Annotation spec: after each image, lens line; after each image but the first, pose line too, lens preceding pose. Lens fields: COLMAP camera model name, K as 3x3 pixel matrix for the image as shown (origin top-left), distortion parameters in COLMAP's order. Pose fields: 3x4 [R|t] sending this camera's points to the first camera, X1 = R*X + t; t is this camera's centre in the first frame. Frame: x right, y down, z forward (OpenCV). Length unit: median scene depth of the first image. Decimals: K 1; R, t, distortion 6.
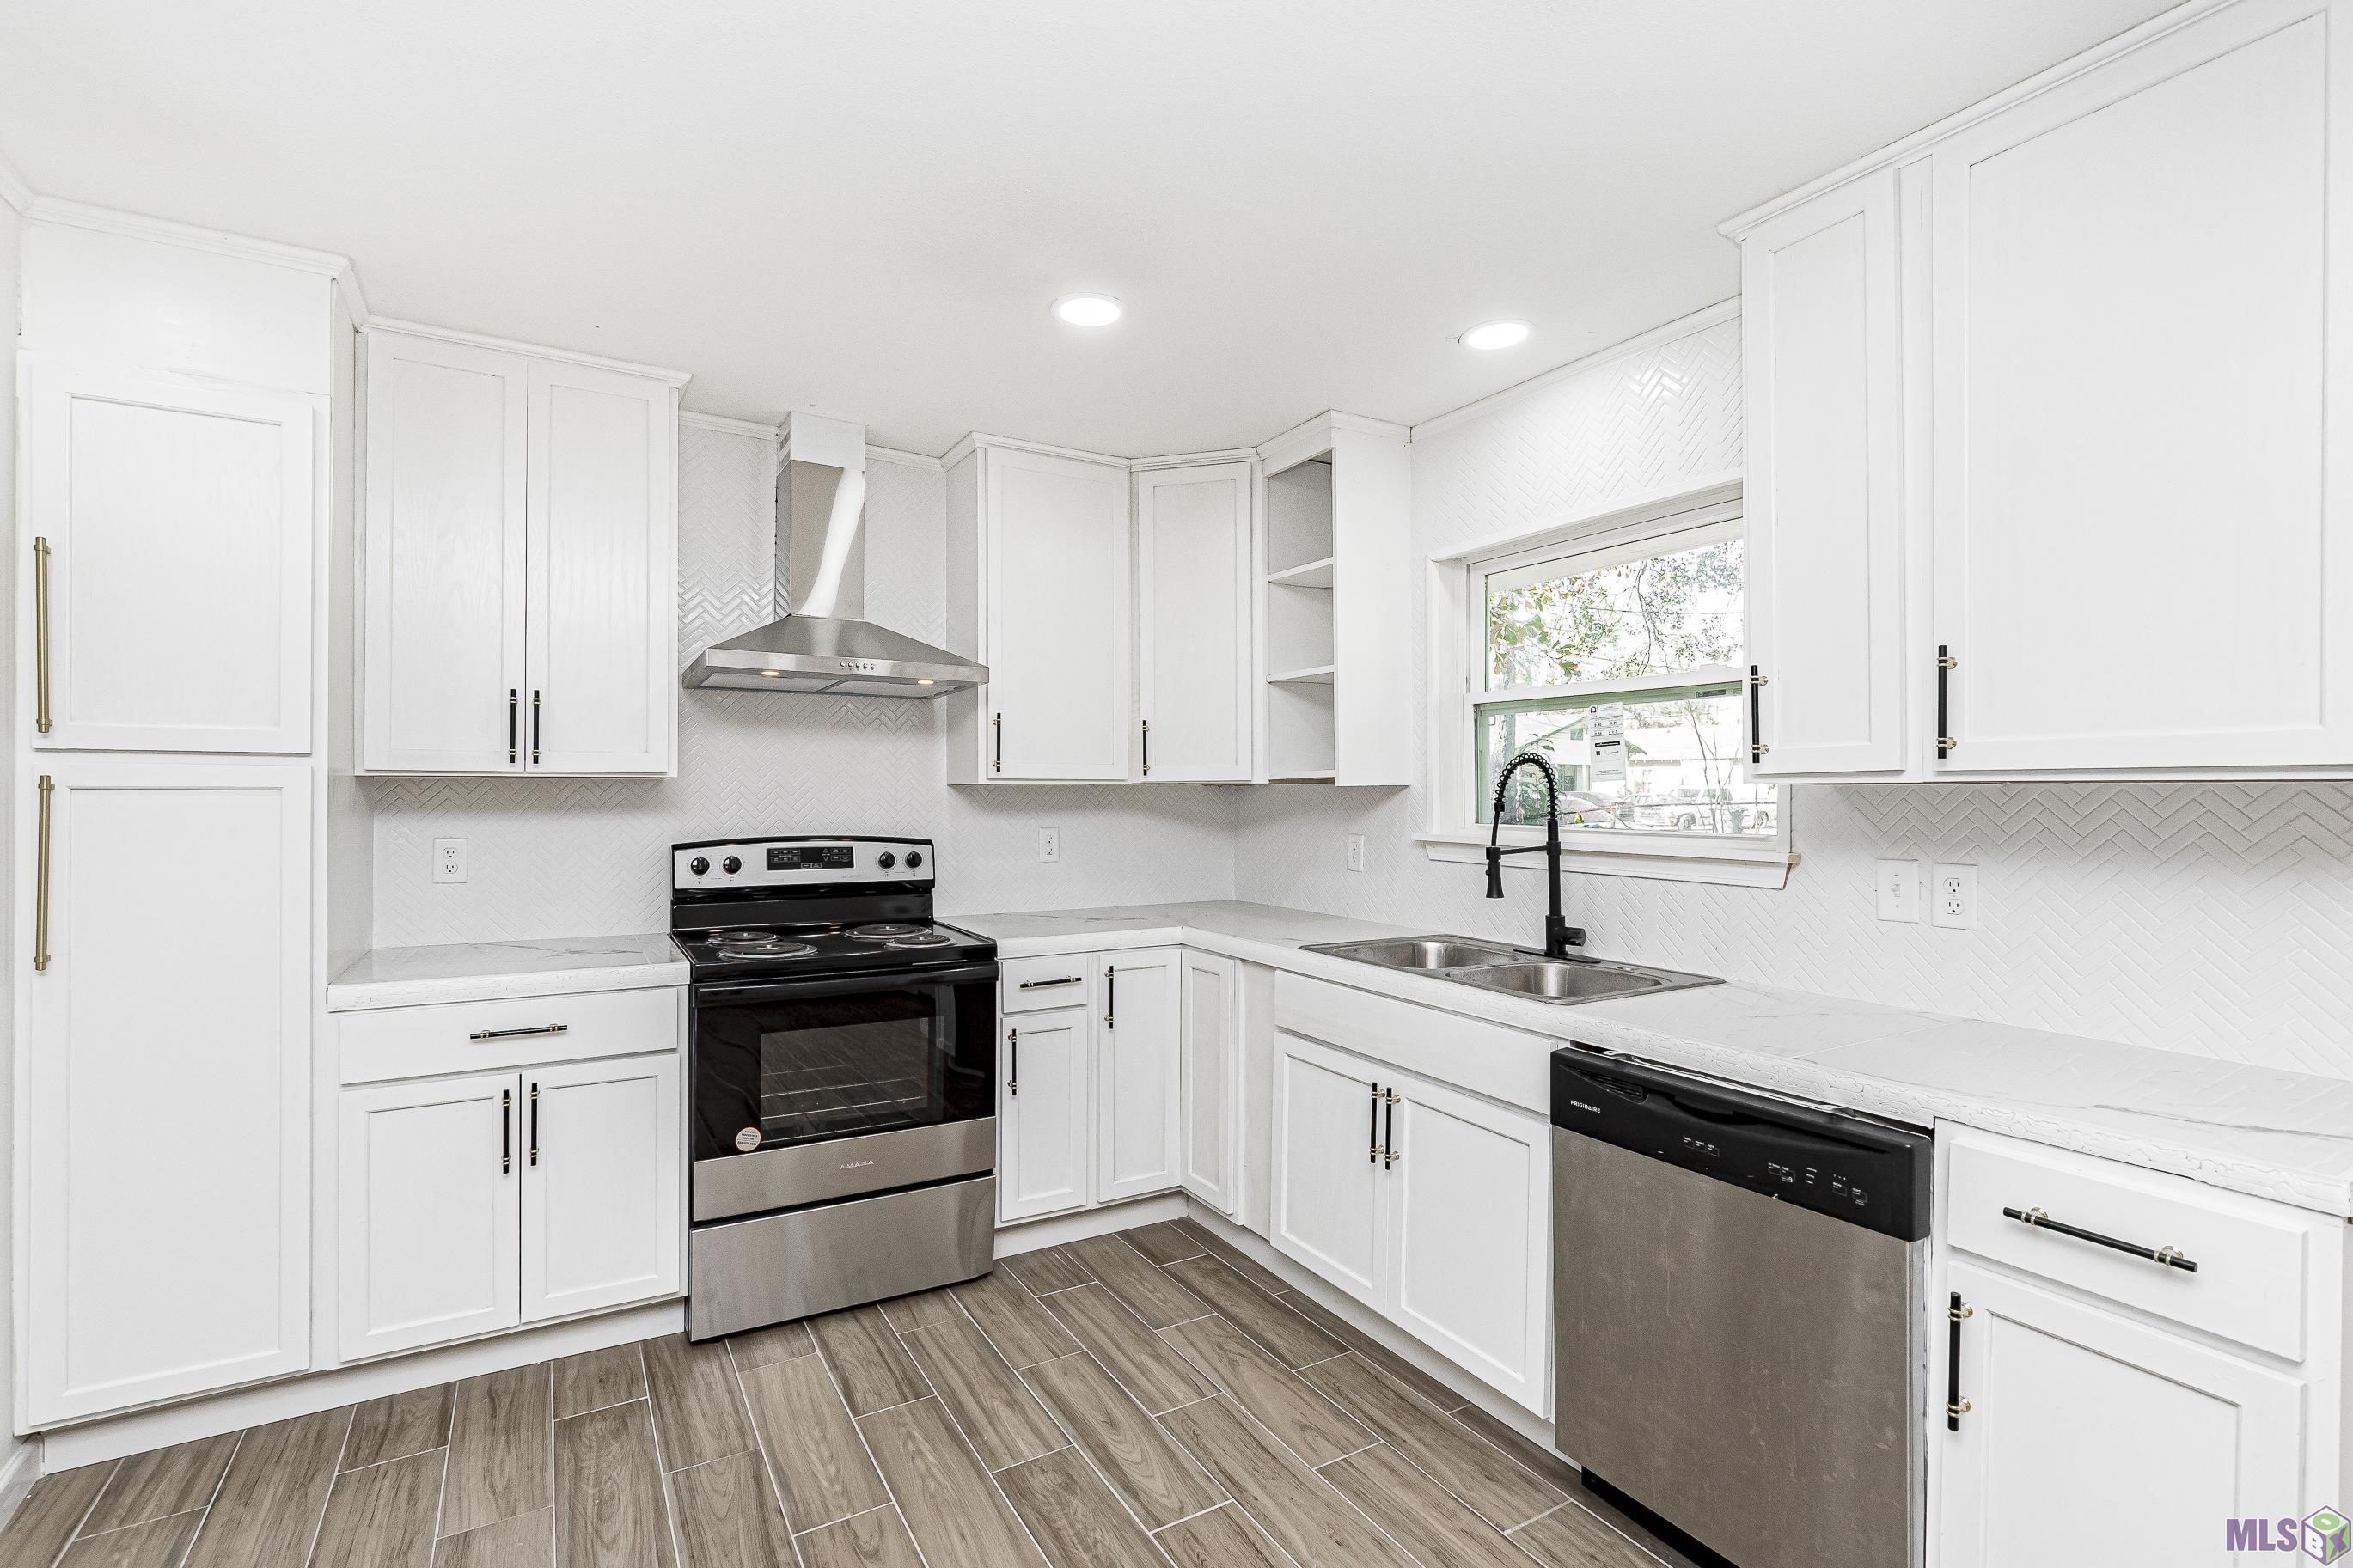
lens RADIAL K [[1053.9, 0, 1223.6], [0, 1053.9, 787.1], [0, 0, 1]] dist [-0.001313, -0.000323]
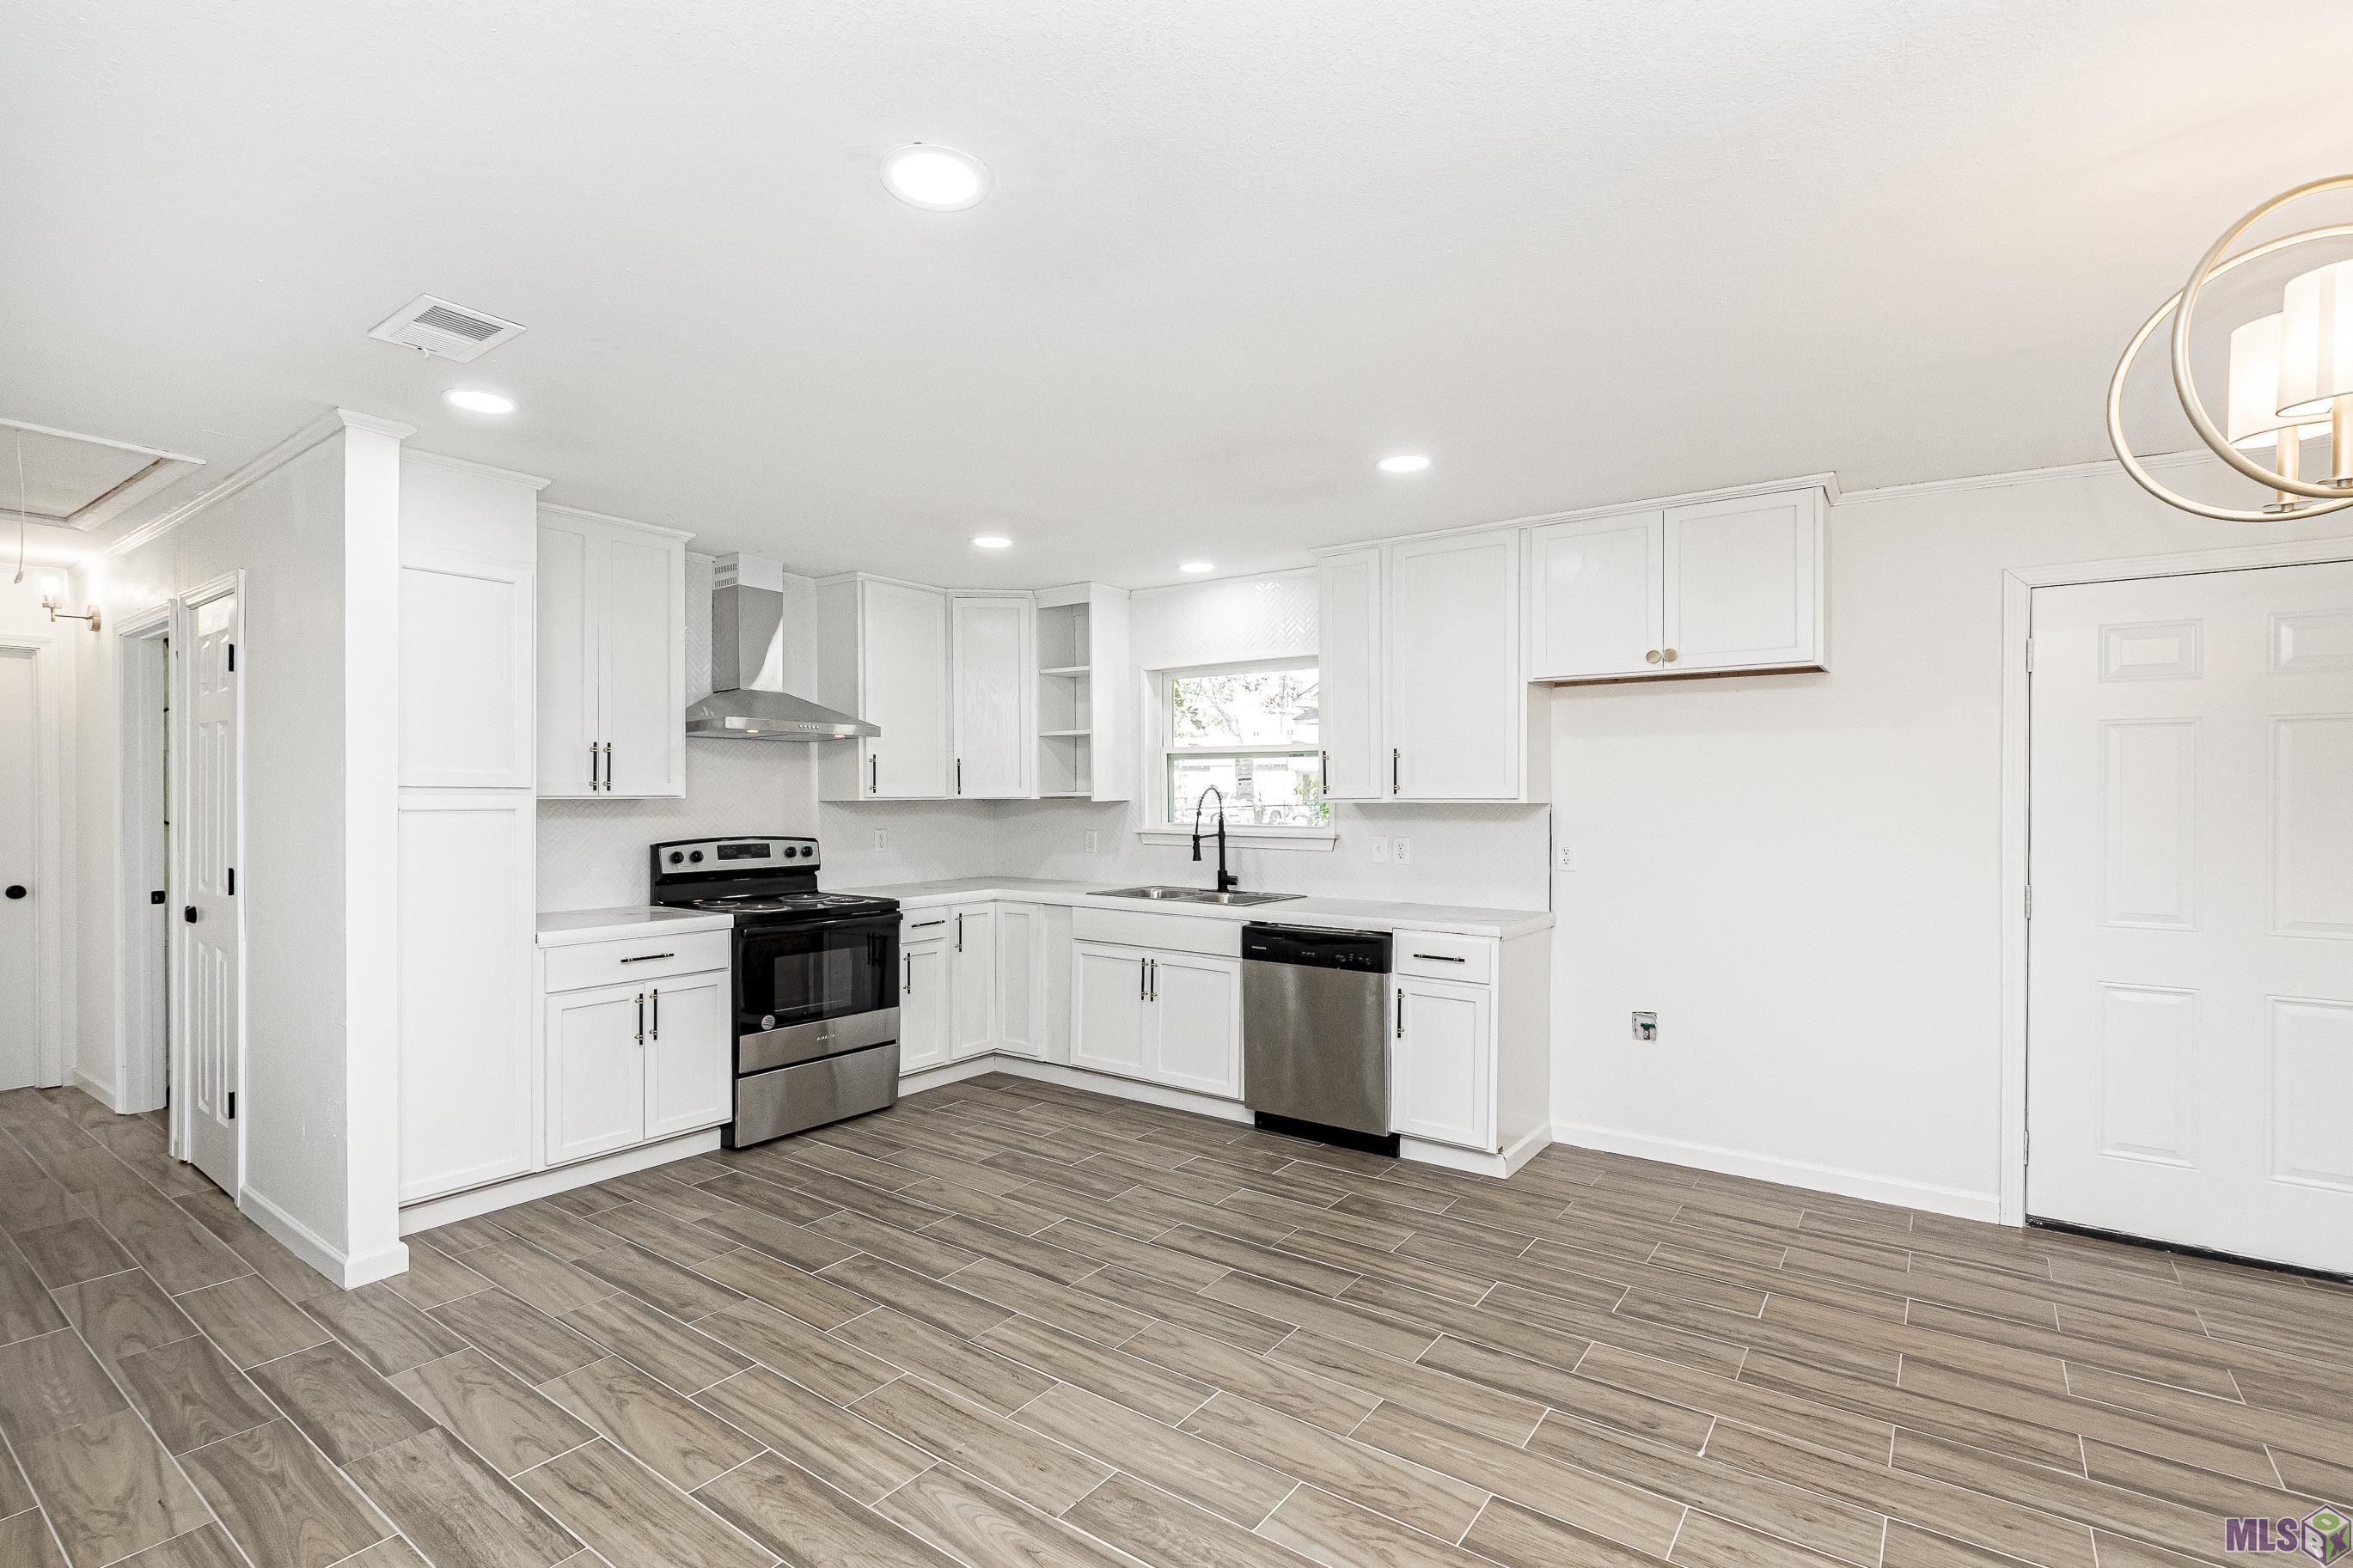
lens RADIAL K [[1053.9, 0, 1151.8], [0, 1053.9, 790.8], [0, 0, 1]] dist [-0.001313, -0.000323]
pose [[0.932611, -0.001107, 0.360883, -0.484057], [0.001064, 0.999999, 0.000318, -0.021323], [-0.360883, 0.000087, 0.932611, -0.716329]]
